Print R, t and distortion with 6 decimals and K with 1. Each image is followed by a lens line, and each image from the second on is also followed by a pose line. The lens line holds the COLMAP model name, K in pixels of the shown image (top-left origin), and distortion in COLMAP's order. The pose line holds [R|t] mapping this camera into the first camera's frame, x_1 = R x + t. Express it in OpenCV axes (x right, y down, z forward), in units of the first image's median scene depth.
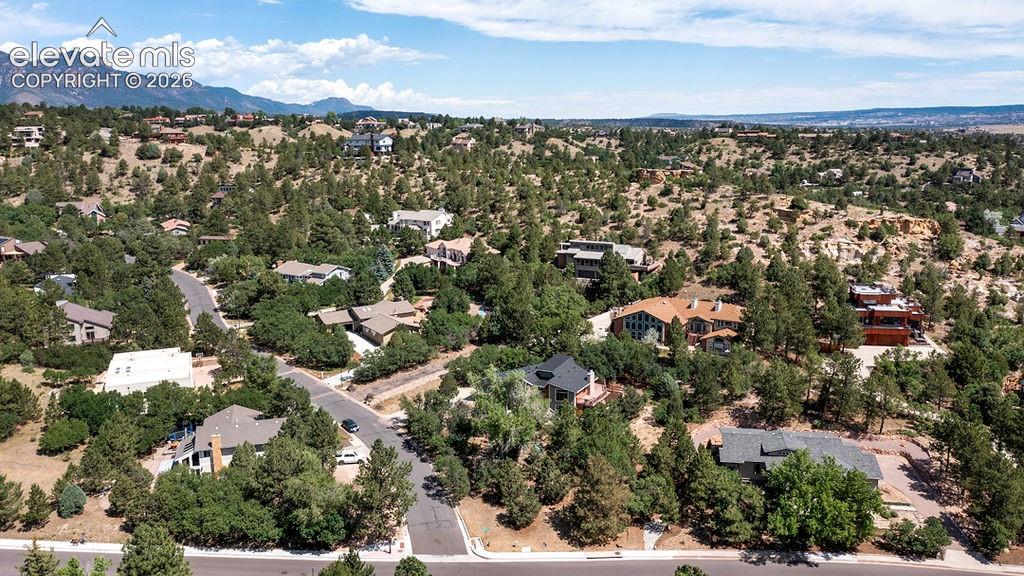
lens RADIAL K [[802.0, 0, 509.3], [0, 802.0, 283.5], [0, 0, 1]] dist [-0.004606, -0.006280]
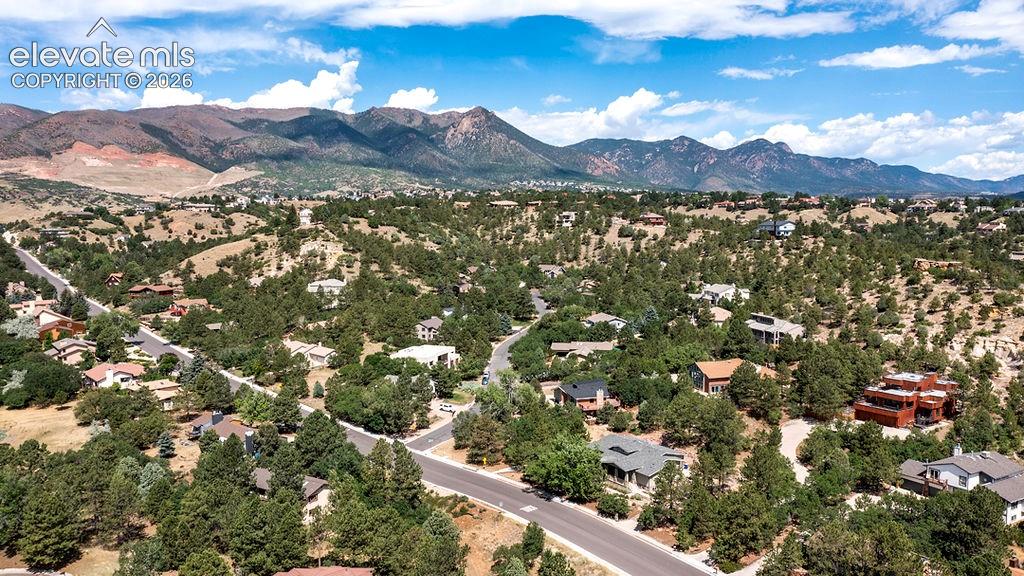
lens RADIAL K [[802.0, 0, 508.5], [0, 802.0, 290.4], [0, 0, 1]] dist [-0.004606, -0.006280]
pose [[0.698400, 0.072719, -0.712003, 0.343507], [-0.134188, 0.990488, -0.030463, -0.001476], [0.703015, 0.116818, 0.701515, -0.053736]]
